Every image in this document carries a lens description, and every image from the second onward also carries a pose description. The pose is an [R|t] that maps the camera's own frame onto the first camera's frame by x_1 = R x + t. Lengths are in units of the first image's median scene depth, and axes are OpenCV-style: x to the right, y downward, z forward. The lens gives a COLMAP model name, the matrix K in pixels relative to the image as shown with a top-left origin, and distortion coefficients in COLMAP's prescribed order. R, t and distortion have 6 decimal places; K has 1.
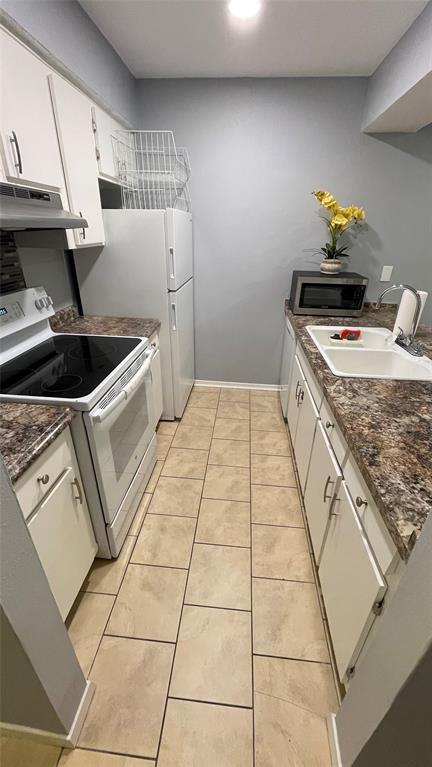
lens RADIAL K [[312.5, 0, 216.2], [0, 312.5, 382.4], [0, 0, 1]] dist [-0.011740, -0.000150]
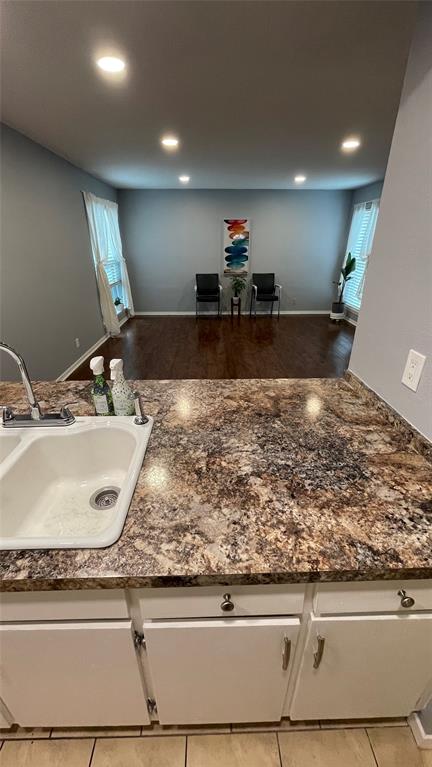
lens RADIAL K [[312.5, 0, 215.5], [0, 312.5, 384.5], [0, 0, 1]] dist [-0.011740, -0.000150]
pose [[-0.114056, -0.424105, 0.898402, 0.056867], [0.437616, 0.790398, 0.428677, -0.449722], [-0.891899, 0.442048, 0.095446, 0.916660]]
